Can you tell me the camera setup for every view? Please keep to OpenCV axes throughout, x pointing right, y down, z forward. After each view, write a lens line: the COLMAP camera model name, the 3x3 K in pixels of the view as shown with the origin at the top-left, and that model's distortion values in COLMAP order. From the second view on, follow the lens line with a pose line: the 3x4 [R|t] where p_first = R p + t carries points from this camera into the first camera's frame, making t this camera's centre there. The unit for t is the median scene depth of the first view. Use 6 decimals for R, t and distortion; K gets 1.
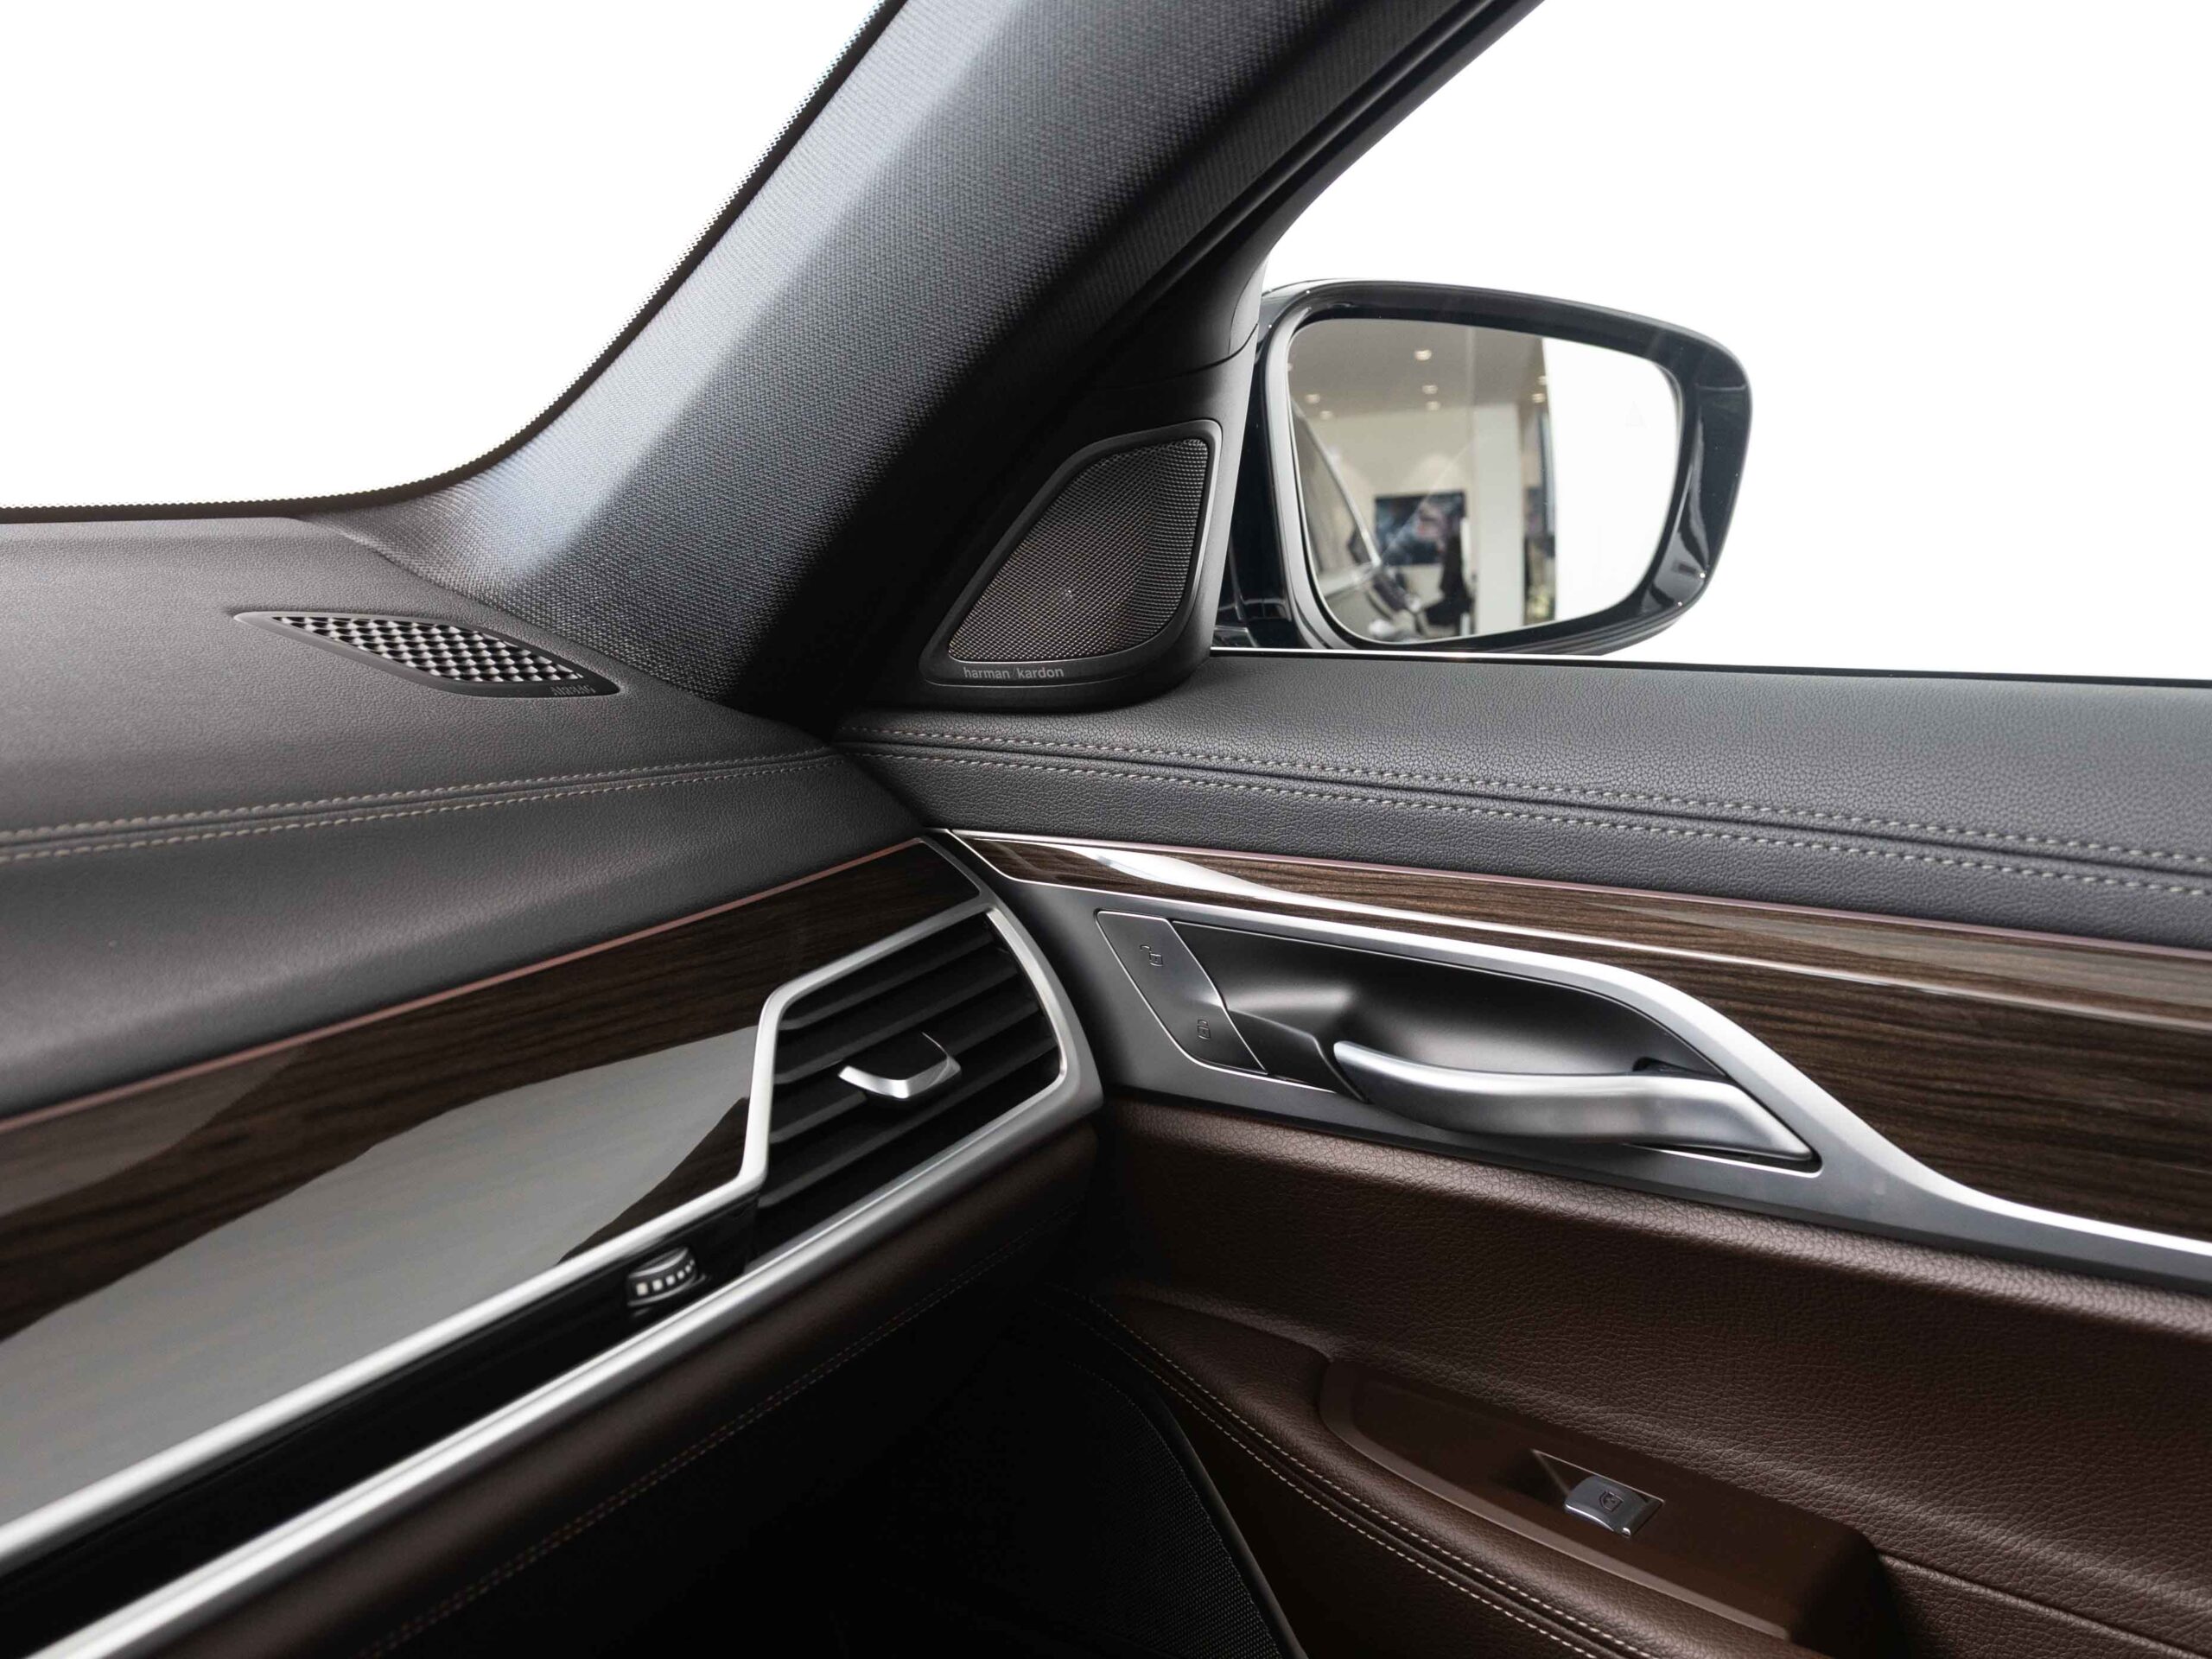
lens RADIAL K [[2348.1, 0, 1106.0], [0, 2348.1, 829.5], [0, 0, 1]] dist [-0.009390, -0.005091]
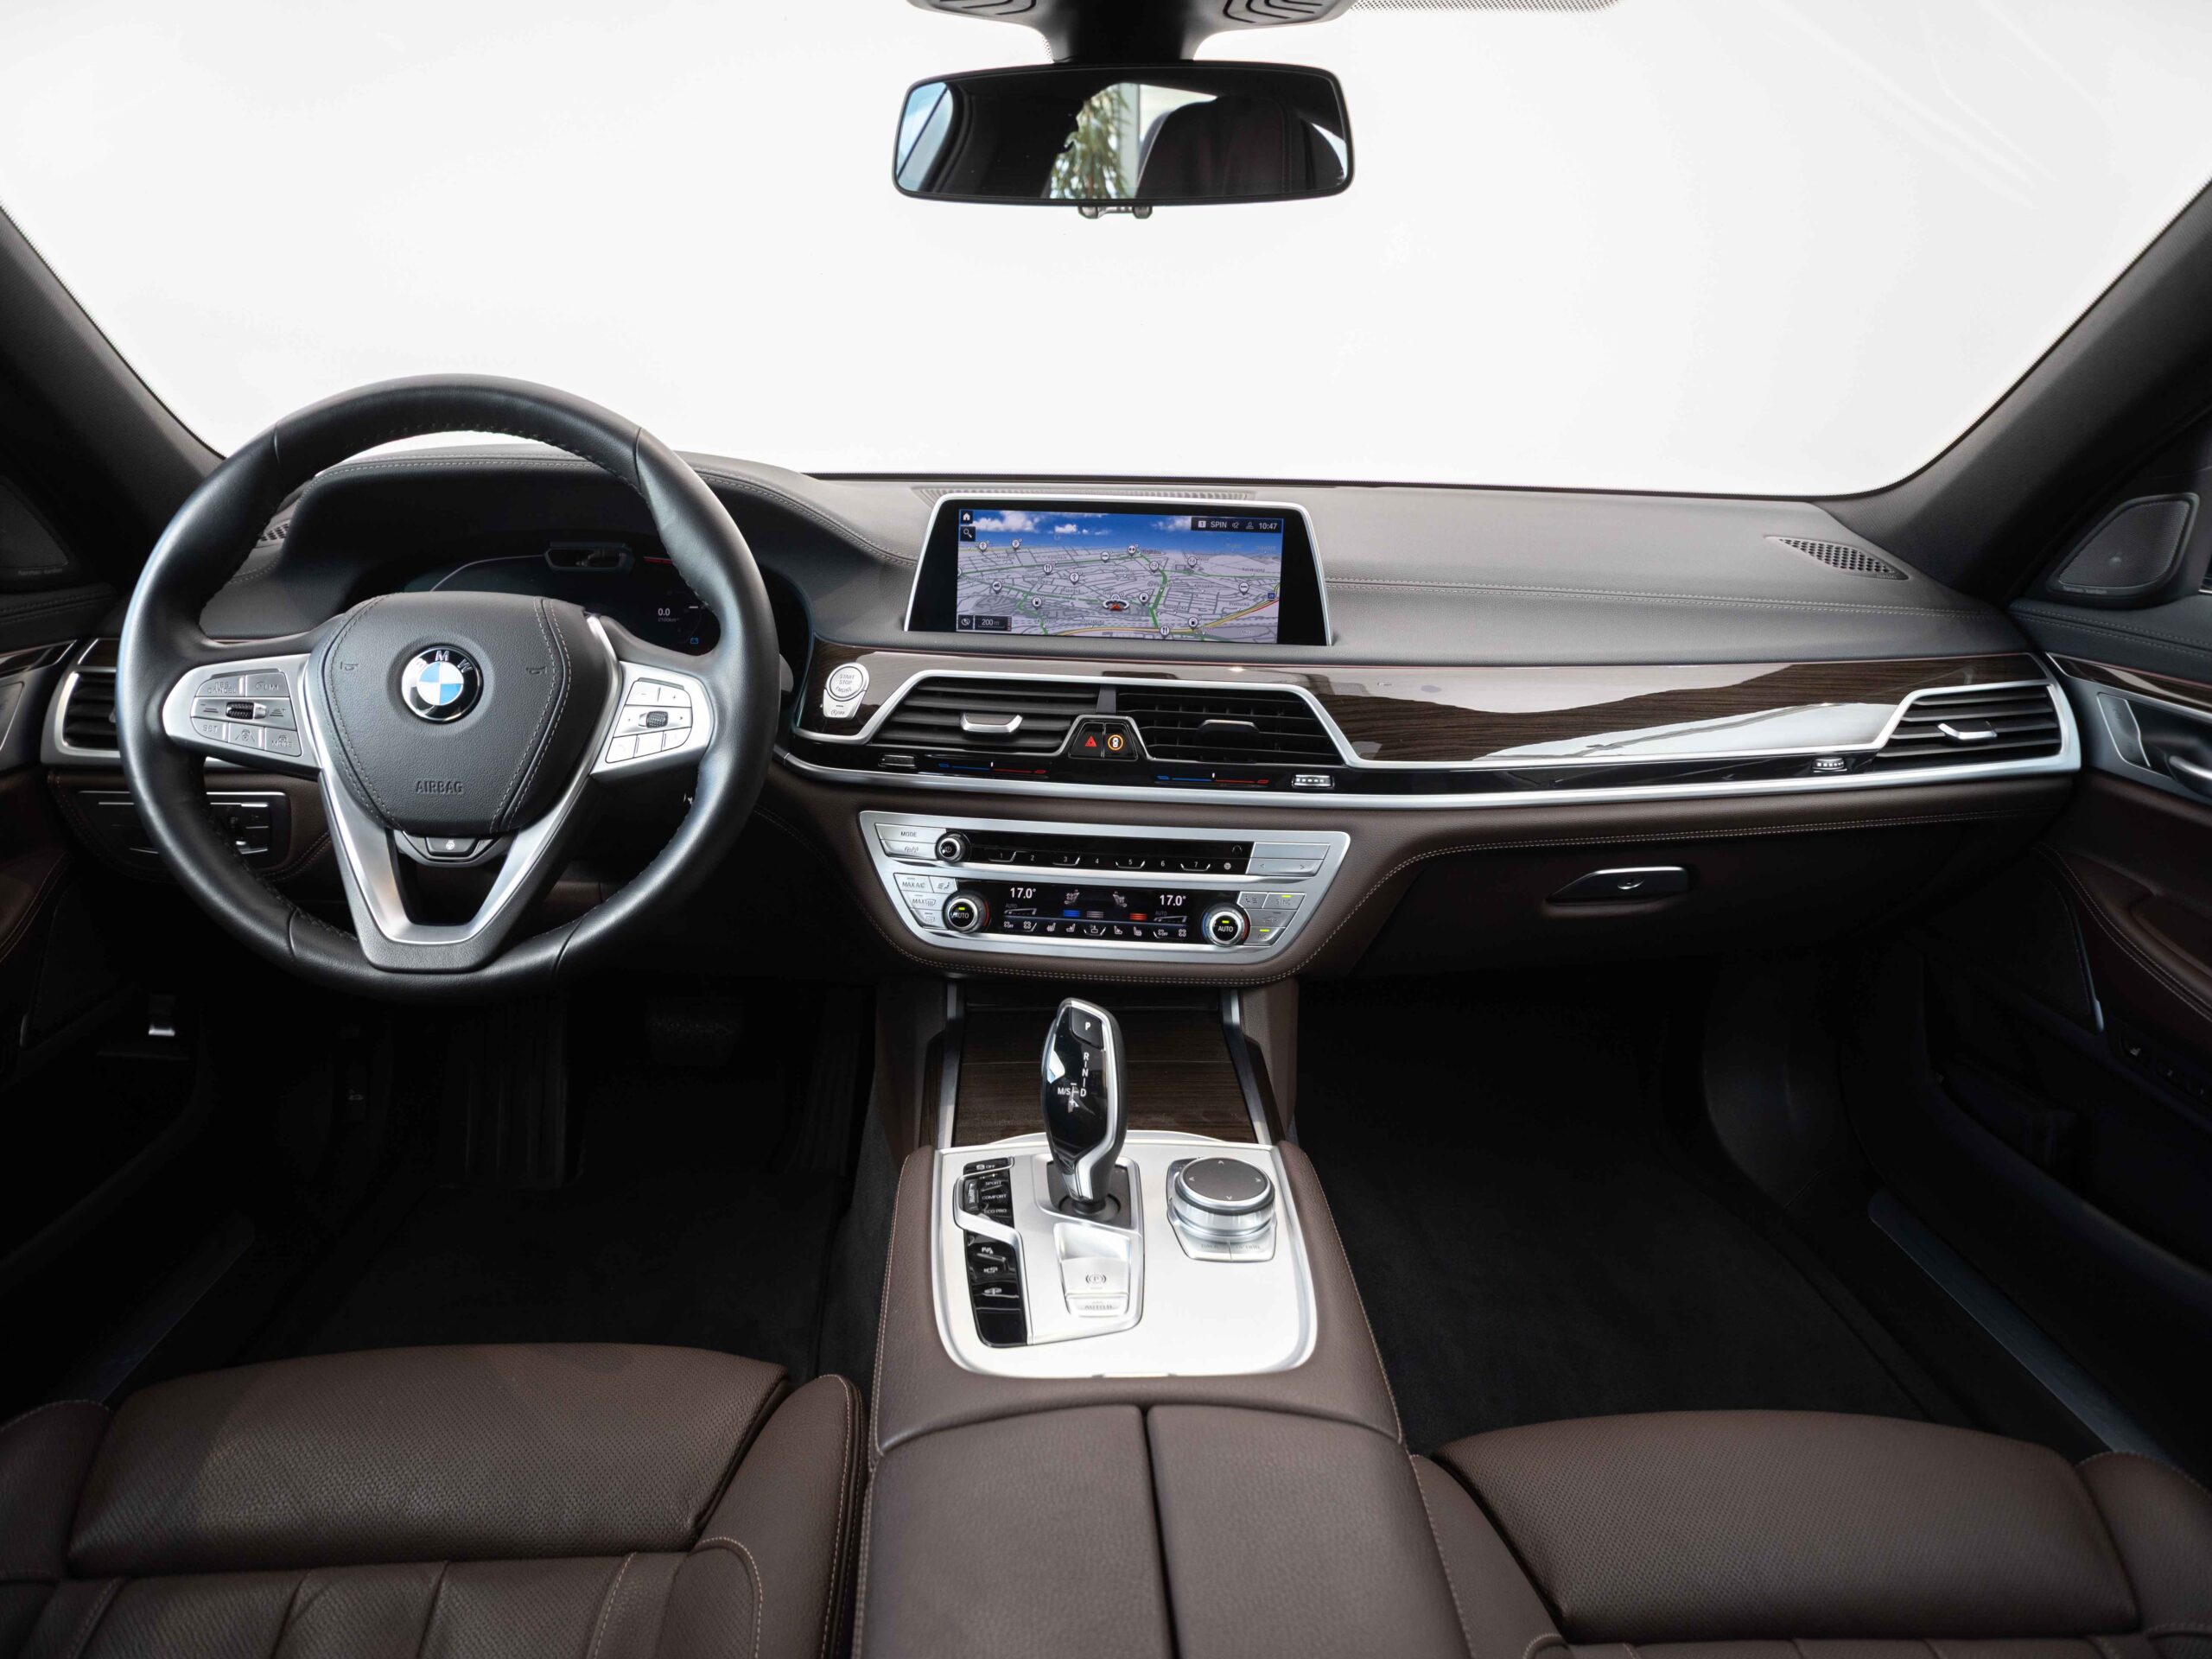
lens RADIAL K [[1367.3, 0, 1106.0], [0, 1367.3, 829.5], [0, 0, 1]] dist [0.001780, 0.001077]
pose [[0.624271, 0.252313, -0.739340, 0.451397], [-0.140644, 0.967242, 0.211334, 0.017113], [0.768443, -0.027946, 0.639308, -0.719385]]
